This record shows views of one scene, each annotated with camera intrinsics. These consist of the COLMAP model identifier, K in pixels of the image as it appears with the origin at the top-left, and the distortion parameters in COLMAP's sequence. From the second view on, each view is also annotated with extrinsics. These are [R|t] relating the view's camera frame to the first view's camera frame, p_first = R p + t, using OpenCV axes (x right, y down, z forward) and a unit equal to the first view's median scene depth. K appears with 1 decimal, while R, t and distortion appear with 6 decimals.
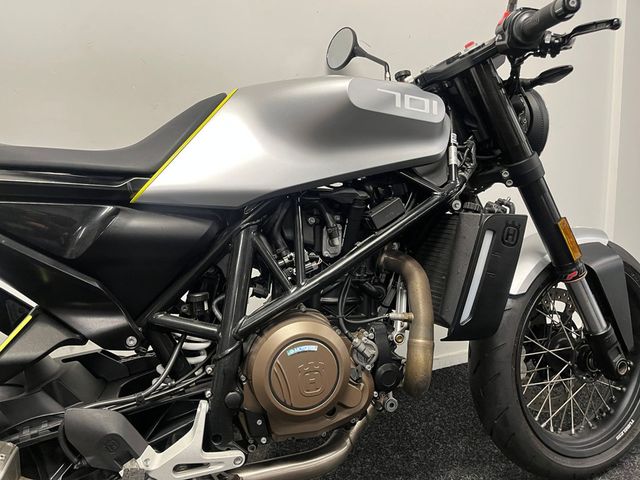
lens RADIAL K [[482.4, 0, 319.0], [0, 482.4, 241.7], [0, 0, 1]] dist [0.071107, -0.092330]
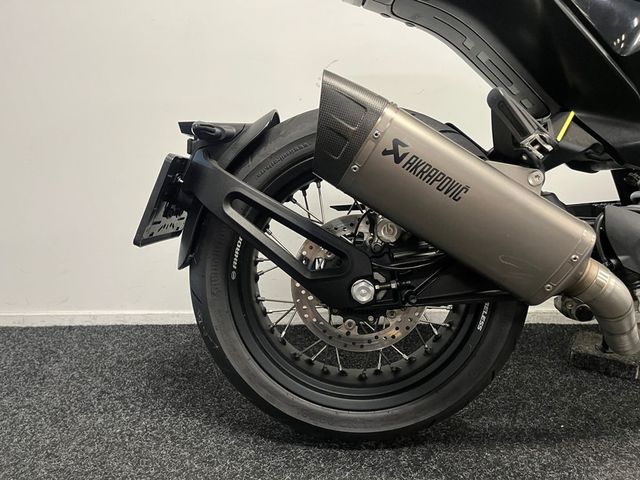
lens RADIAL K [[482.4, 0, 314.7], [0, 482.4, 241.8], [0, 0, 1]] dist [0.071107, -0.092330]
pose [[0.943289, 0.121827, -0.308812, -0.621718], [-0.112706, 0.992503, 0.047275, 0.358316], [0.312256, -0.009789, 0.949947, -0.106485]]
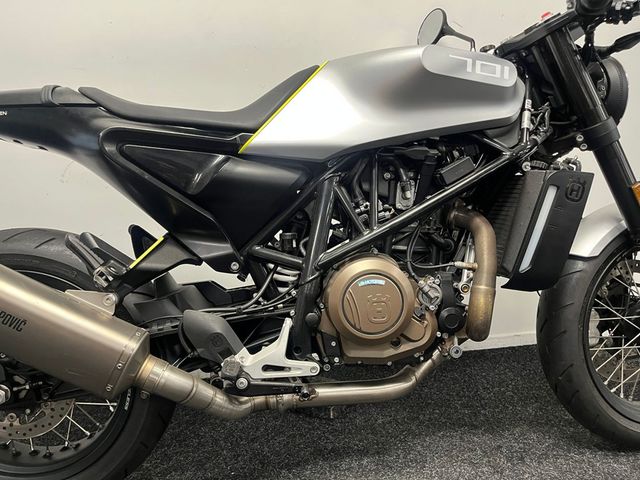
lens RADIAL K [[482.4, 0, 320.1], [0, 482.4, 241.1], [0, 0, 1]] dist [0.071107, -0.092330]
pose [[0.978354, 0.047357, -0.201448, 0.067810], [-0.046482, 0.998878, 0.009078, 0.108393], [0.201652, 0.000482, 0.979457, -0.151447]]
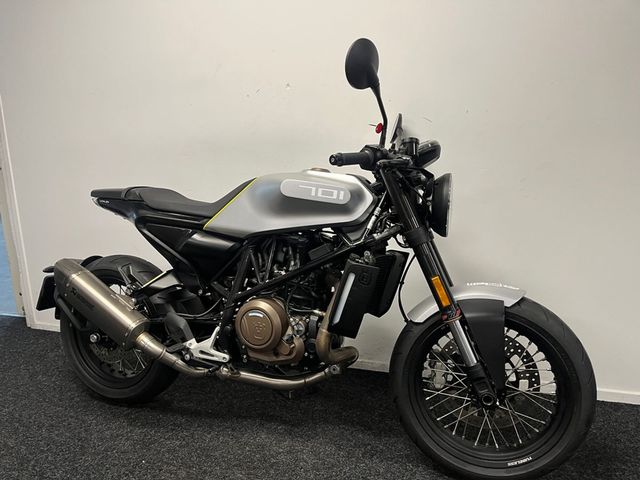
lens RADIAL K [[482.4, 0, 320.4], [0, 482.4, 239.2], [0, 0, 1]] dist [0.071107, -0.092330]
pose [[0.771764, 0.146566, -0.618788, 1.223229], [-0.133791, 0.988720, 0.067322, -0.224830], [0.621676, 0.030831, 0.782668, -0.345093]]
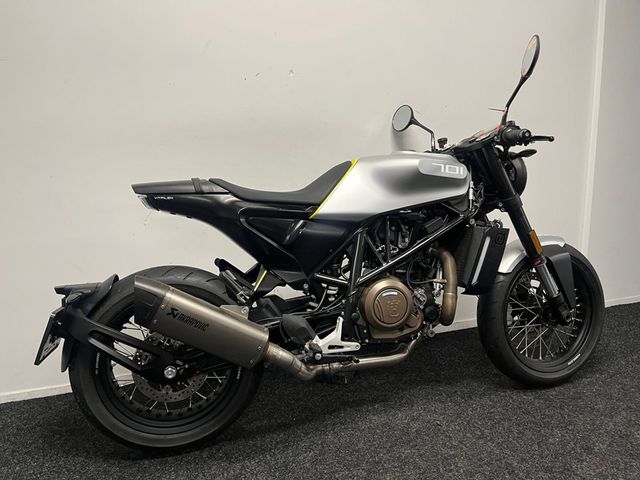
lens RADIAL K [[482.4, 0, 317.6], [0, 482.4, 242.0], [0, 0, 1]] dist [0.071107, -0.092330]
pose [[0.998542, 0.027669, -0.046353, -0.224710], [-0.027363, 0.999599, 0.007222, 0.003858], [0.046535, -0.005943, 0.998899, -0.911519]]
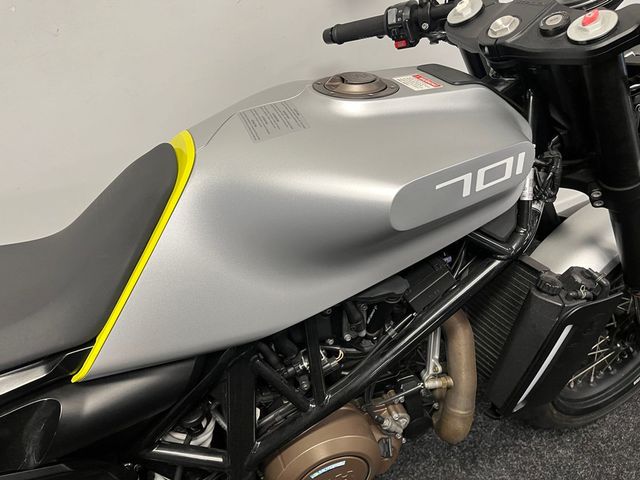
lens RADIAL K [[482.4, 0, 320.3], [0, 482.4, 235.6], [0, 0, 1]] dist [0.071107, -0.092330]
pose [[0.997455, -0.069148, 0.017374, -0.031273], [0.051161, 0.863894, 0.501069, -0.512376], [-0.049657, -0.498905, 0.865233, 0.427032]]
